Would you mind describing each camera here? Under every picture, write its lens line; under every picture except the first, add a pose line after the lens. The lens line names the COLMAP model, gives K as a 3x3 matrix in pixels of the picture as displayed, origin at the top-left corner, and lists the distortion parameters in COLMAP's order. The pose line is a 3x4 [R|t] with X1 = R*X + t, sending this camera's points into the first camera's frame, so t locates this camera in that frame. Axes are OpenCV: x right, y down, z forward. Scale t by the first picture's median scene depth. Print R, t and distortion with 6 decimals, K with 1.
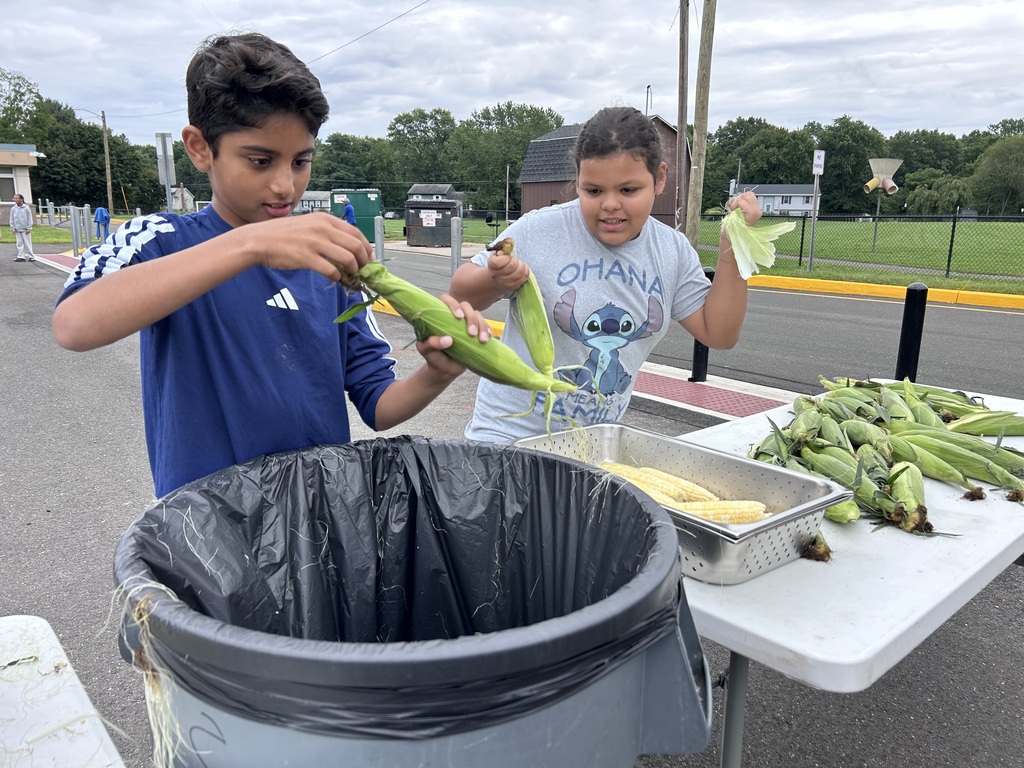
lens RADIAL K [[772.4, 0, 506.0], [0, 772.4, 371.0], [0, 0, 1]] dist [0.038194, -0.035248]
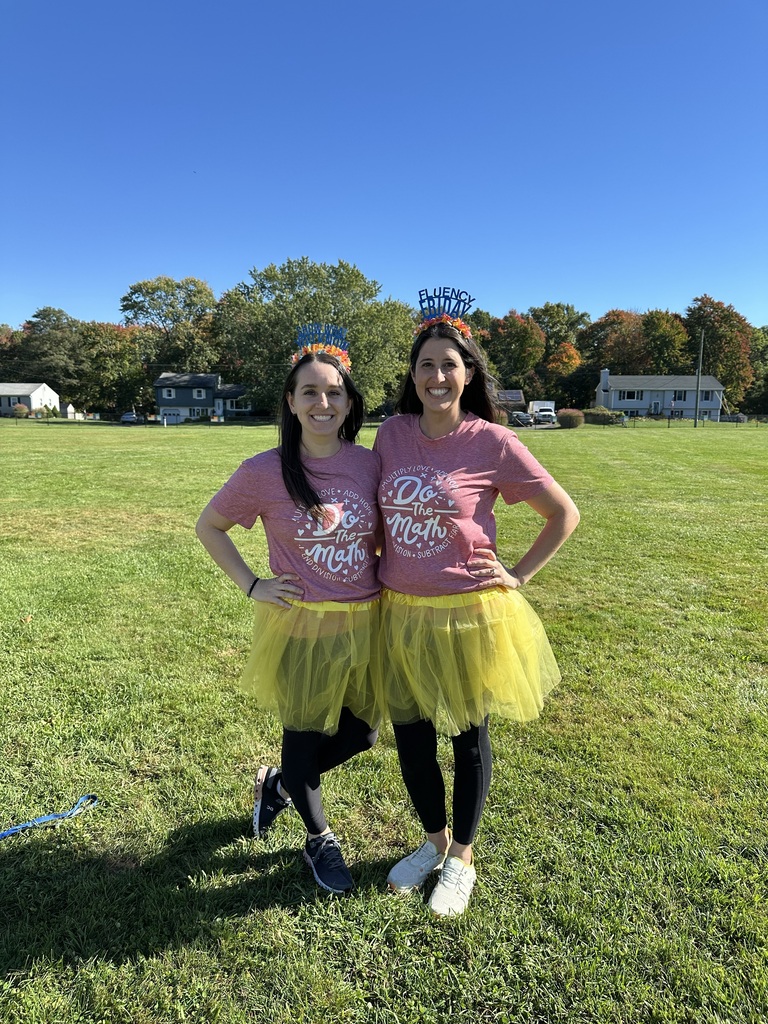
lens RADIAL K [[732.0, 0, 386.8], [0, 732.0, 508.6], [0, 0, 1]] dist [0.047740, -0.055248]
pose [[0.980862, -0.029497, 0.192457, -0.067772], [0.042445, 0.997079, -0.063502, -0.089930], [-0.190022, 0.070456, 0.979249, 0.417440]]
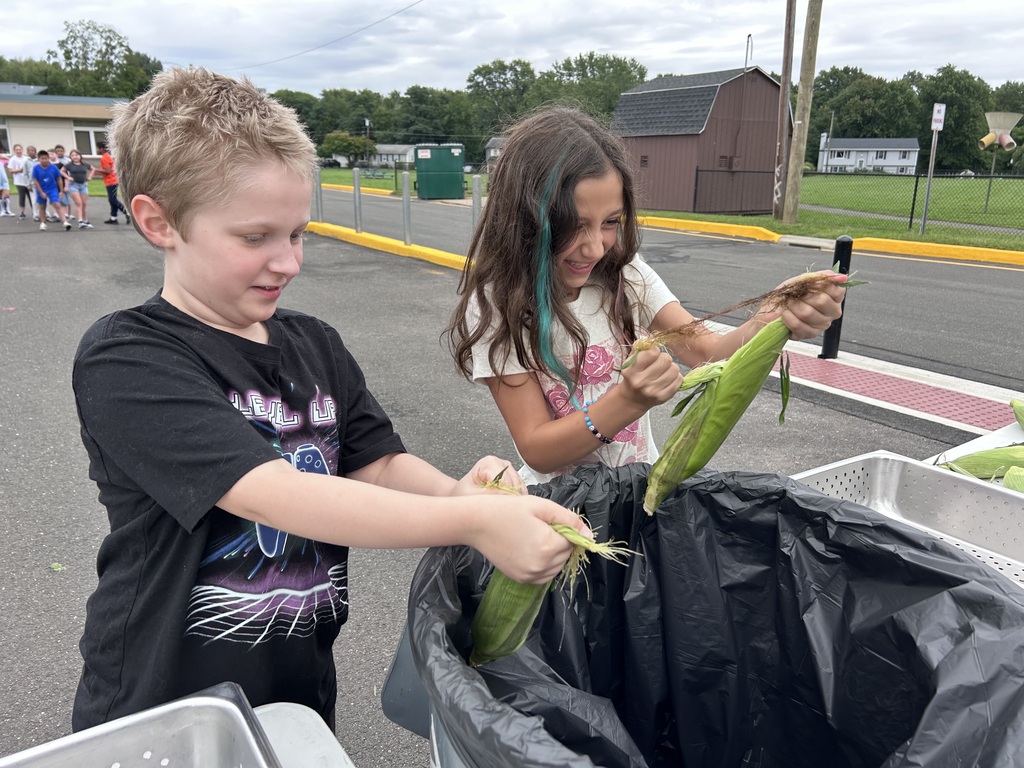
lens RADIAL K [[772.4, 0, 520.4], [0, 772.4, 371.5], [0, 0, 1]] dist [0.038194, -0.035248]
pose [[0.996904, 0.024529, -0.074701, -0.002417], [-0.020289, 0.998169, 0.056991, -0.000761], [0.075962, -0.055299, 0.995576, 0.001601]]
